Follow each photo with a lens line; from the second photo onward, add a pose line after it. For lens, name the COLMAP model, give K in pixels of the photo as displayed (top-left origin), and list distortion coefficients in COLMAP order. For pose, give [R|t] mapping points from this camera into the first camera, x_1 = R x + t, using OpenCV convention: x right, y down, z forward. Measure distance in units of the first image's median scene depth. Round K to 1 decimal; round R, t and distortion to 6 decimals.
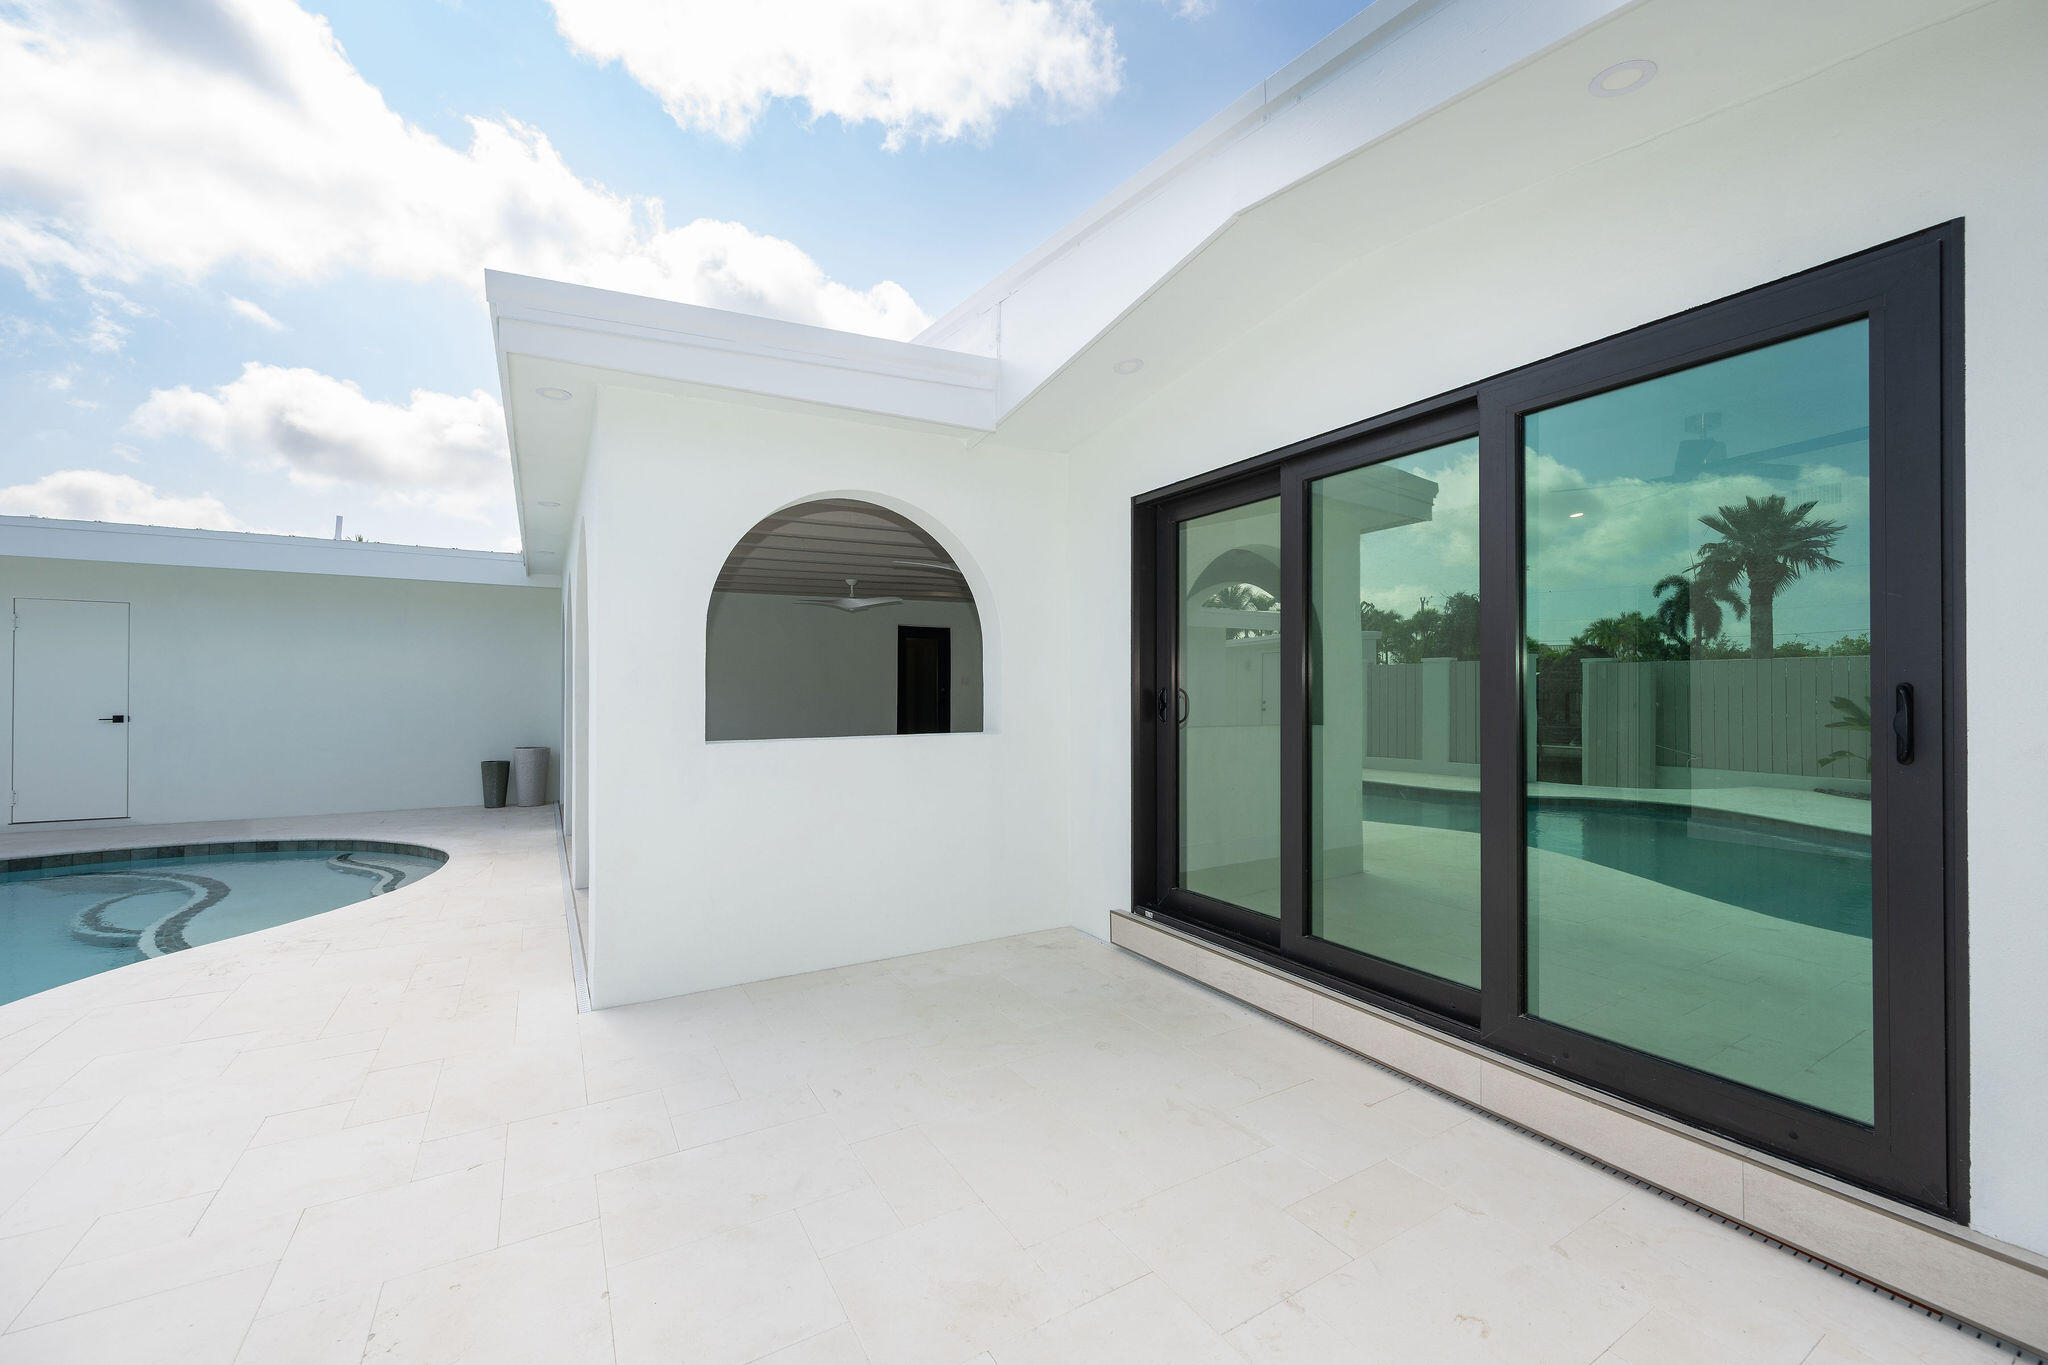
lens RADIAL K [[809.9, 0, 1022.4], [0, 809.9, 688.5], [0, 0, 1]] dist [-0.000384, -0.000121]
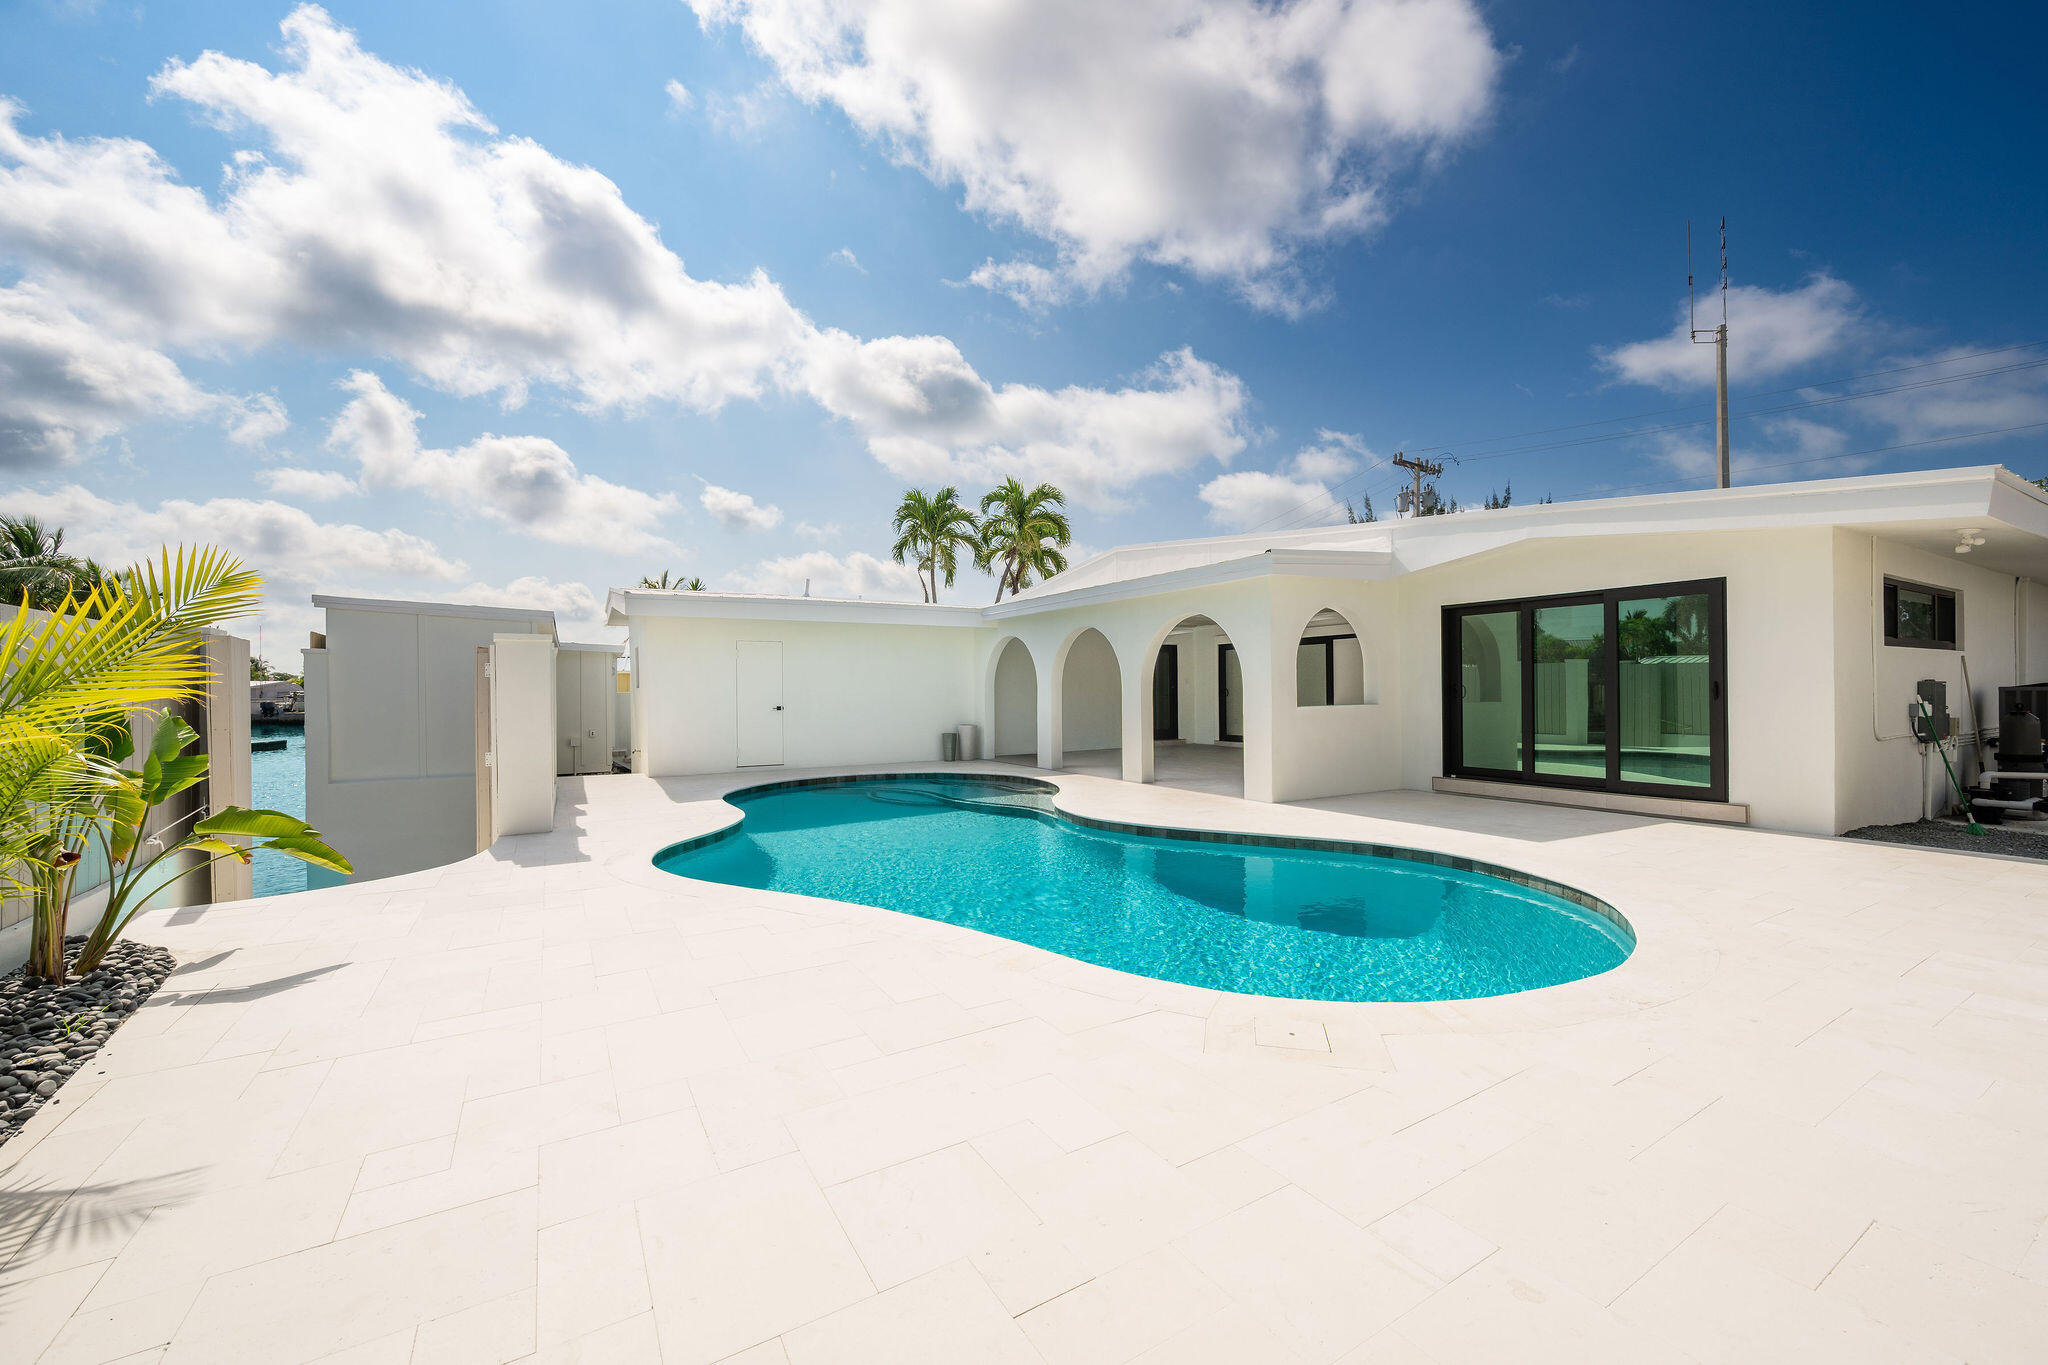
lens RADIAL K [[817.8, 0, 1023.4], [0, 817.8, 692.1], [0, 0, 1]] dist [0.013518, -0.000112]
pose [[0.999912, -0.013218, 0.001232, -1.112039], [0.013200, 0.999822, 0.013513, -0.026628], [-0.001410, -0.013495, 0.999908, -1.442131]]
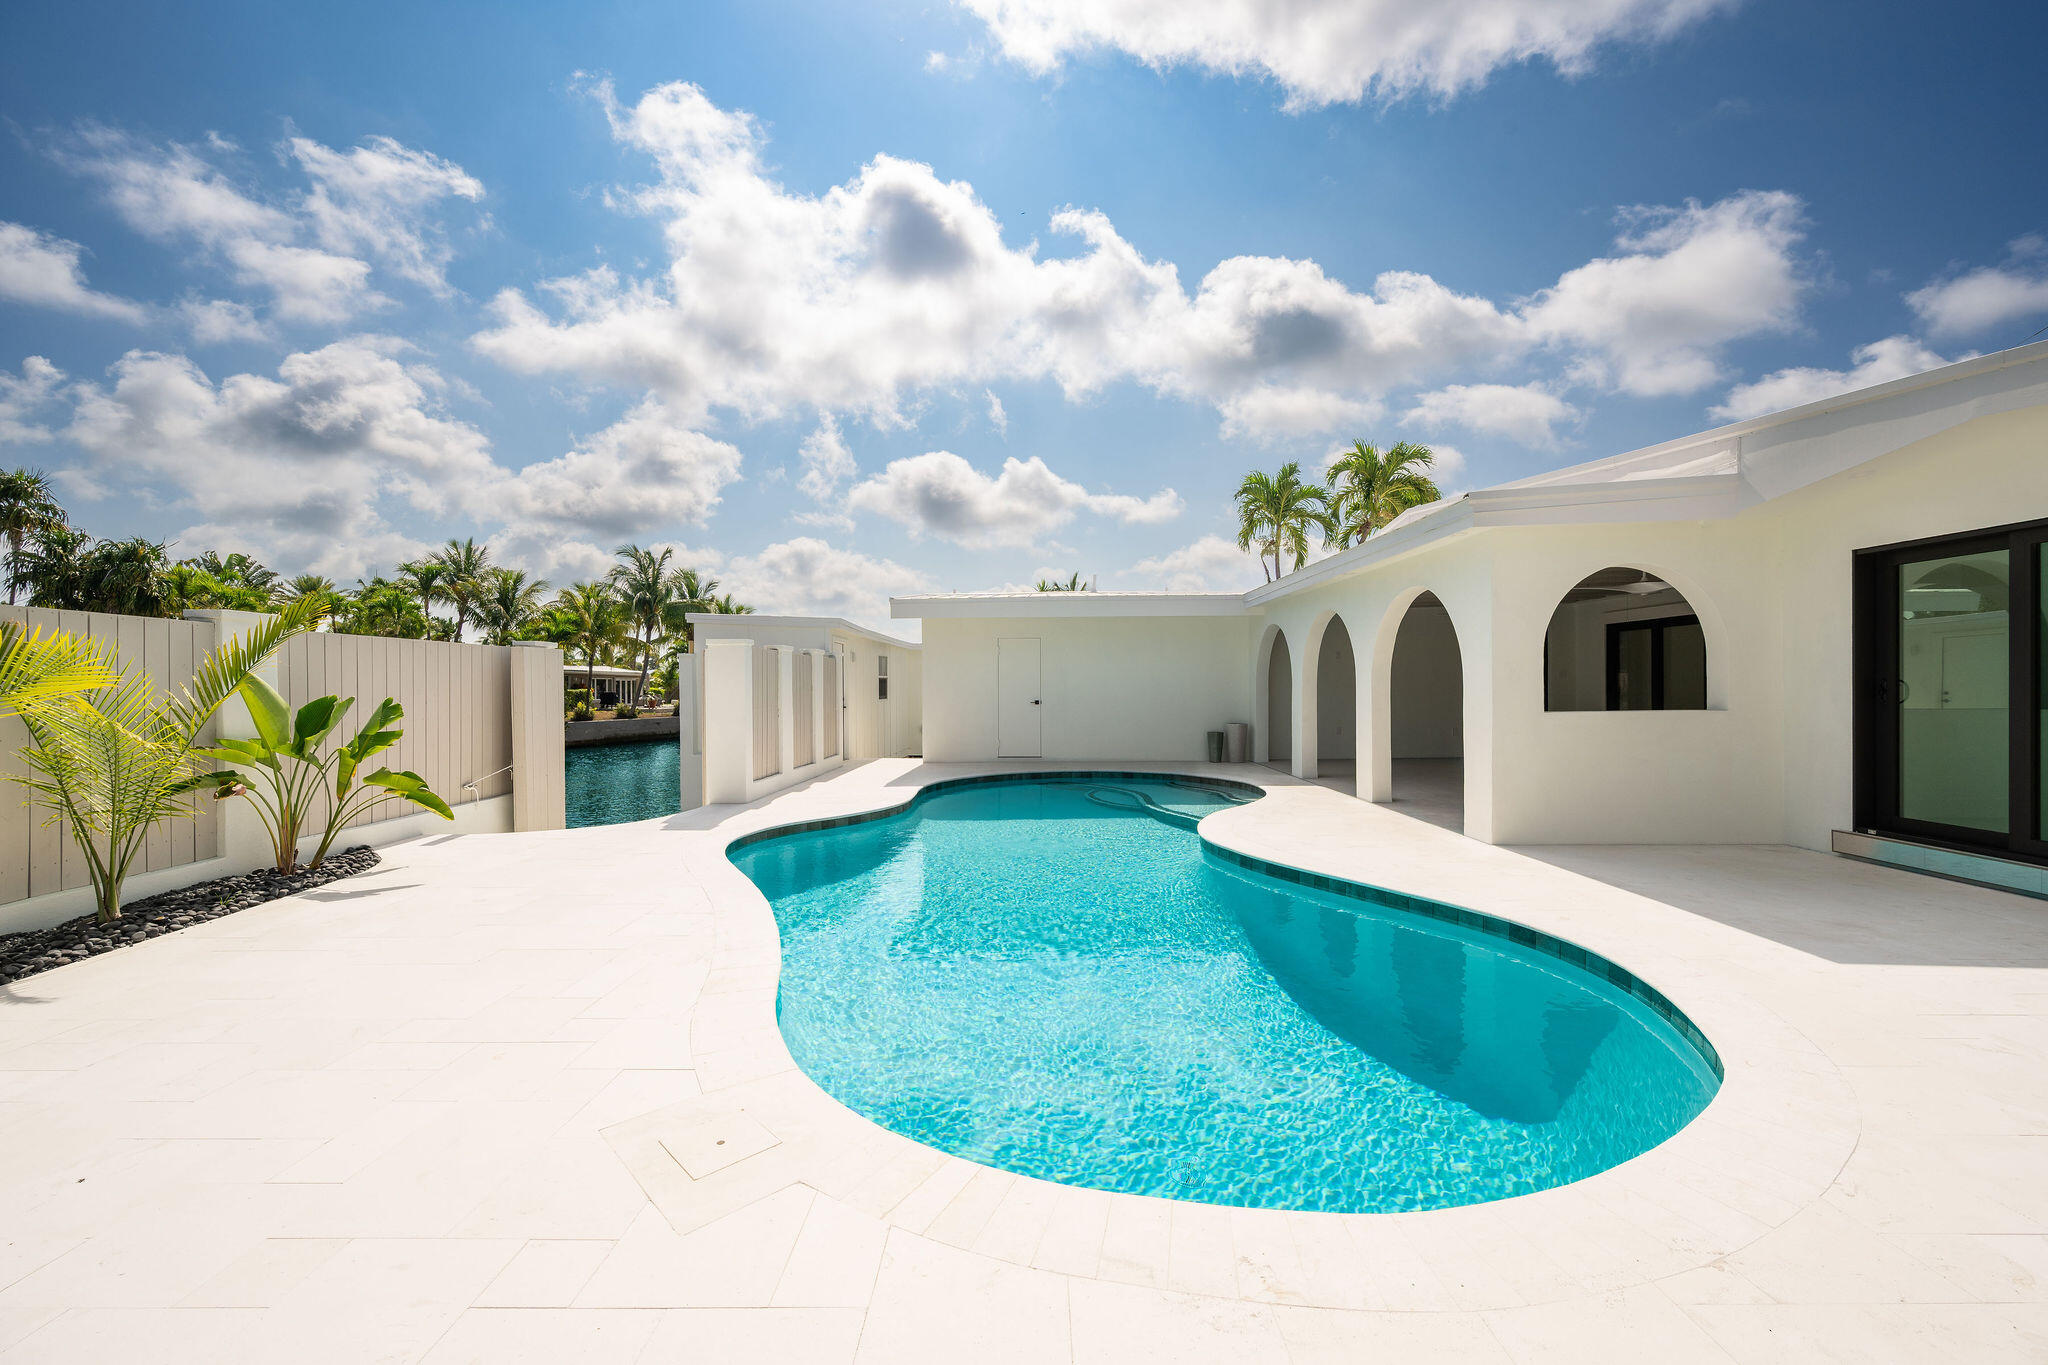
lens RADIAL K [[809.9, 0, 1022.4], [0, 809.9, 688.5], [0, 0, 1]] dist [-0.000384, -0.000121]
pose [[0.852771, -0.007131, -0.522236, -0.382994], [0.014673, 0.999839, 0.010307, -0.021377], [0.522078, -0.016452, 0.852739, -1.040761]]
